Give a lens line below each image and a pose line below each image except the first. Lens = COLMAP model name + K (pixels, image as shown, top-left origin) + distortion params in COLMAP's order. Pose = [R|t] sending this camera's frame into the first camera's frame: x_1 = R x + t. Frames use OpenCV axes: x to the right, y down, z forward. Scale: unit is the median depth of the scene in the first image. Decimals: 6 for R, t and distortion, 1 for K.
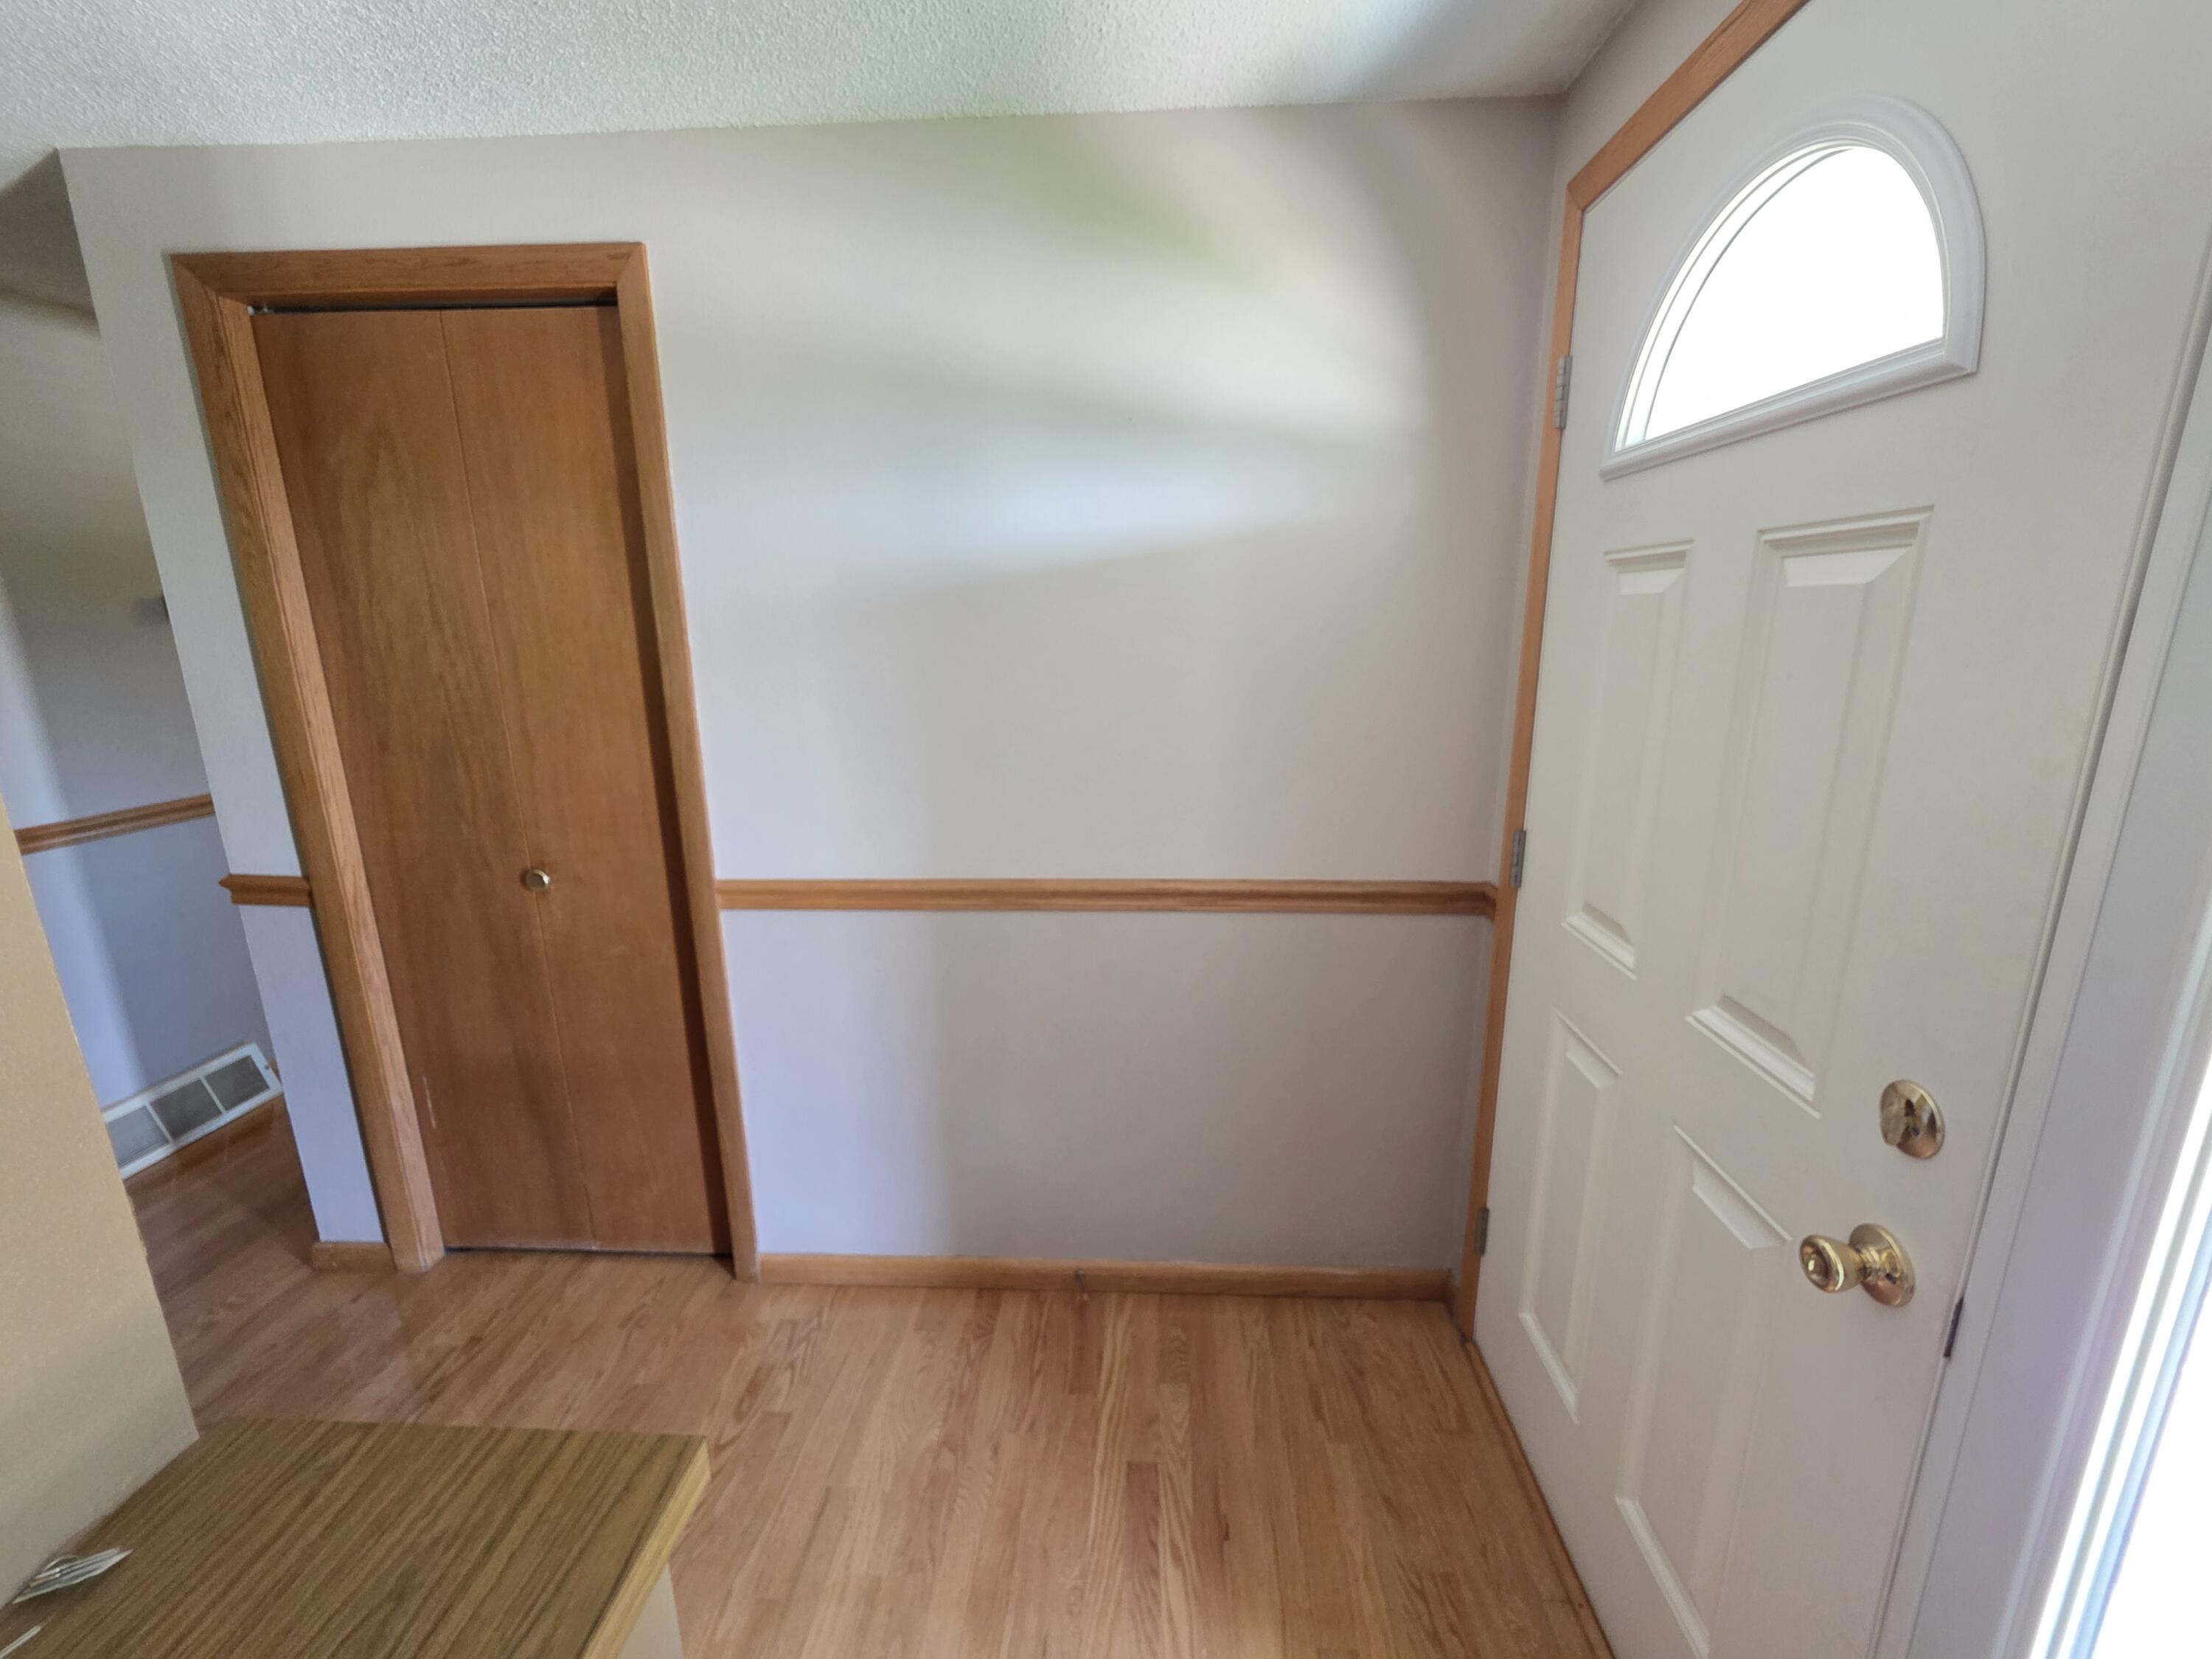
lens RADIAL K [[885.4, 0, 1120.9], [0, 885.4, 825.8], [0, 0, 1]] dist [0.000448, 0.000308]
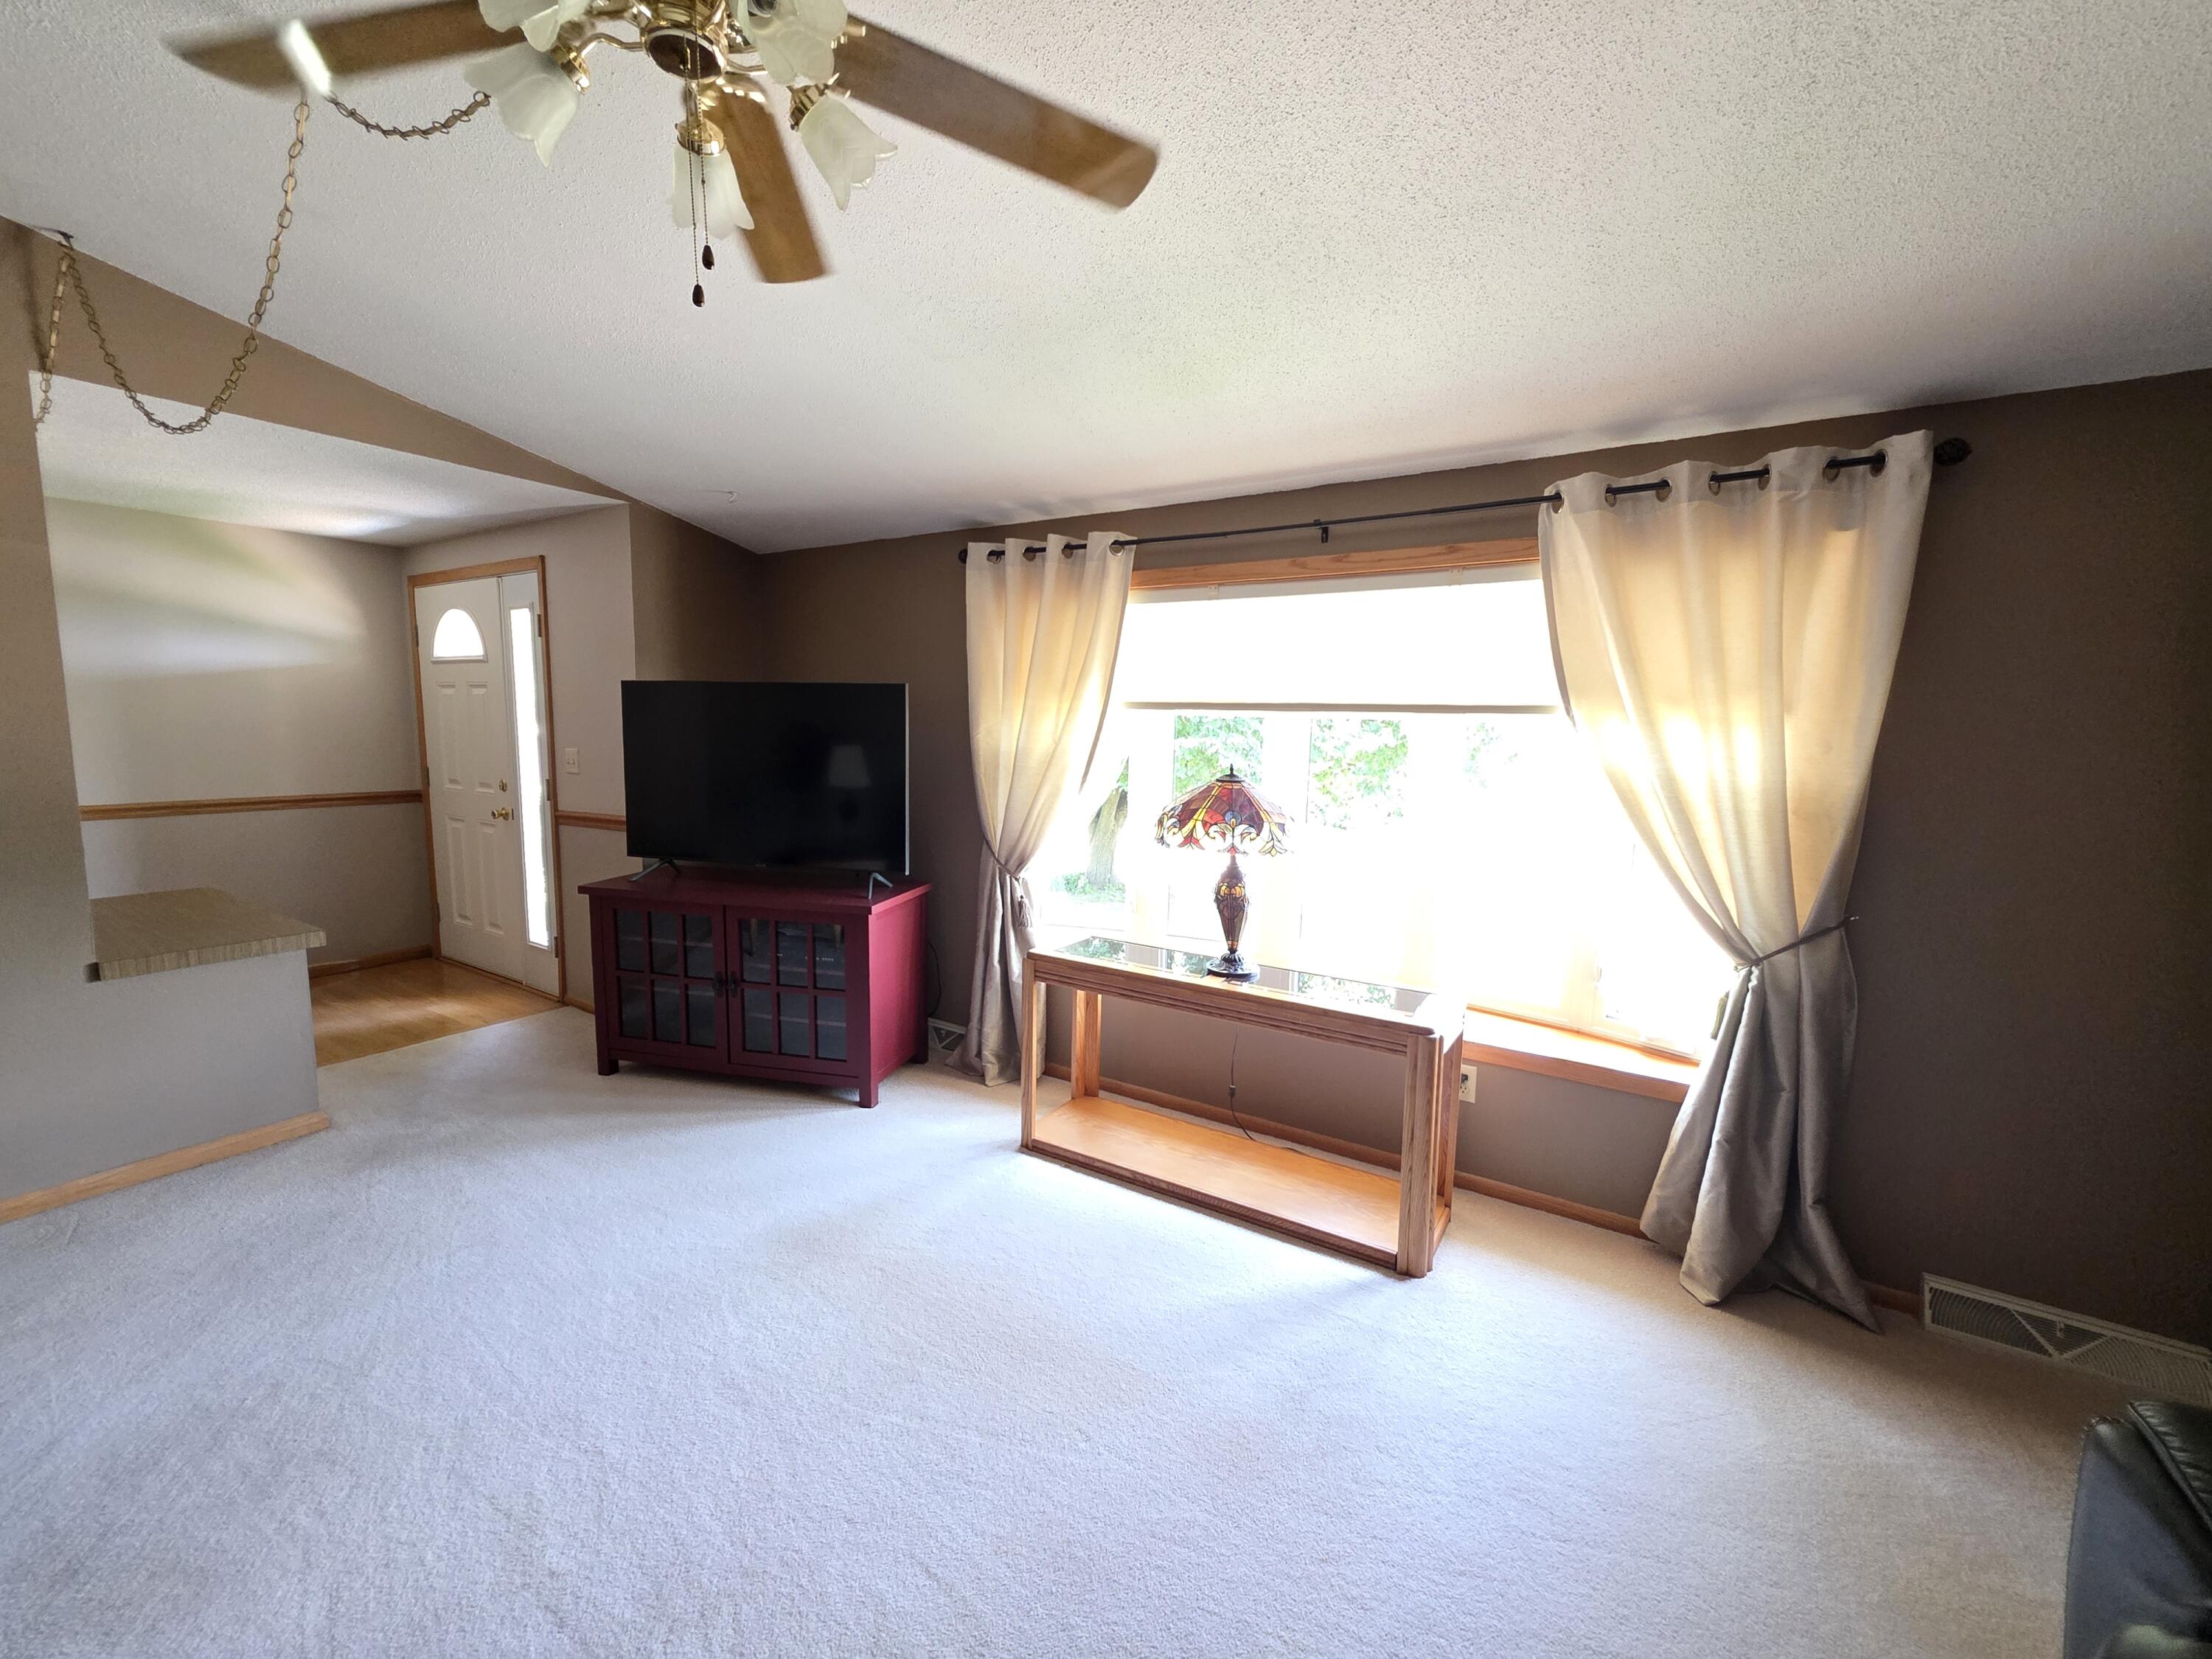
lens RADIAL K [[885.4, 0, 1120.9], [0, 885.4, 825.8], [0, 0, 1]] dist [0.000448, 0.000308]
pose [[0.489918, -0.081144, 0.867984, -1.102932], [0.182354, 0.983171, -0.011014, 0.711610], [-0.852483, 0.163676, 0.496471, -2.675280]]
